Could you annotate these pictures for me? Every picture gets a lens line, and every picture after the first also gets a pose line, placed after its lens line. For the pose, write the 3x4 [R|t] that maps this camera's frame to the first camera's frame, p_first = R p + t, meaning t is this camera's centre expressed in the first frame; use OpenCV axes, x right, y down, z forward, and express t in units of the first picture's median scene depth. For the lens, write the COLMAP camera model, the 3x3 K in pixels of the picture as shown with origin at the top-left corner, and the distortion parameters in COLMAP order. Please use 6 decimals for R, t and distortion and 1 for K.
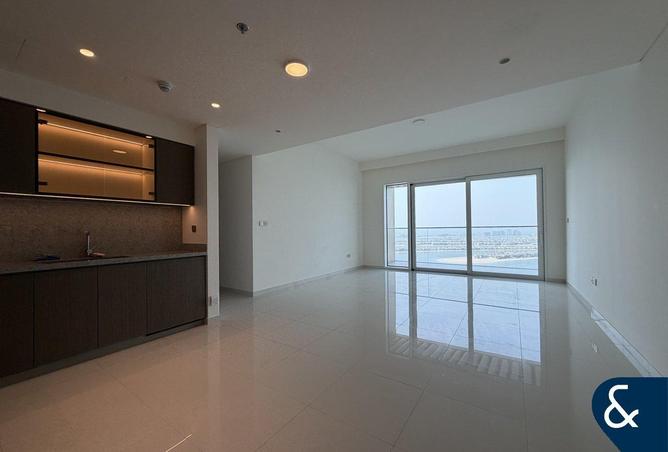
lens RADIAL K [[264.6, 0, 332.1], [0, 264.6, 225.6], [0, 0, 1]] dist [0.000184, 0.000129]
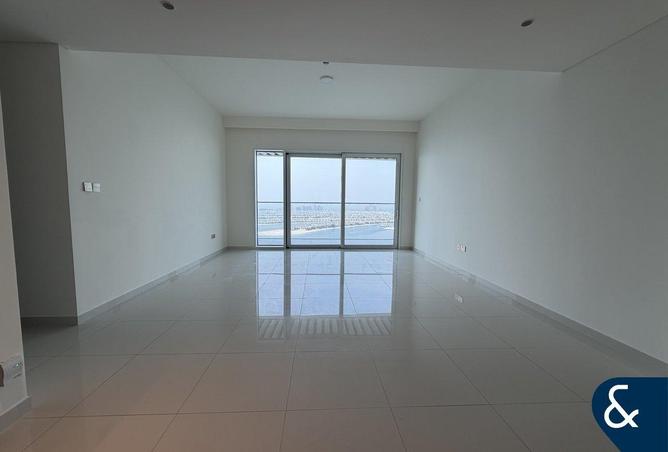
lens RADIAL K [[264.6, 0, 331.3], [0, 264.6, 227.0], [0, 0, 1]] dist [0.000184, 0.000129]
pose [[0.793547, -0.033170, 0.607605, -0.151781], [-0.029268, 0.995277, 0.092558, 0.004574], [-0.607805, -0.091232, 0.788828, 0.203574]]
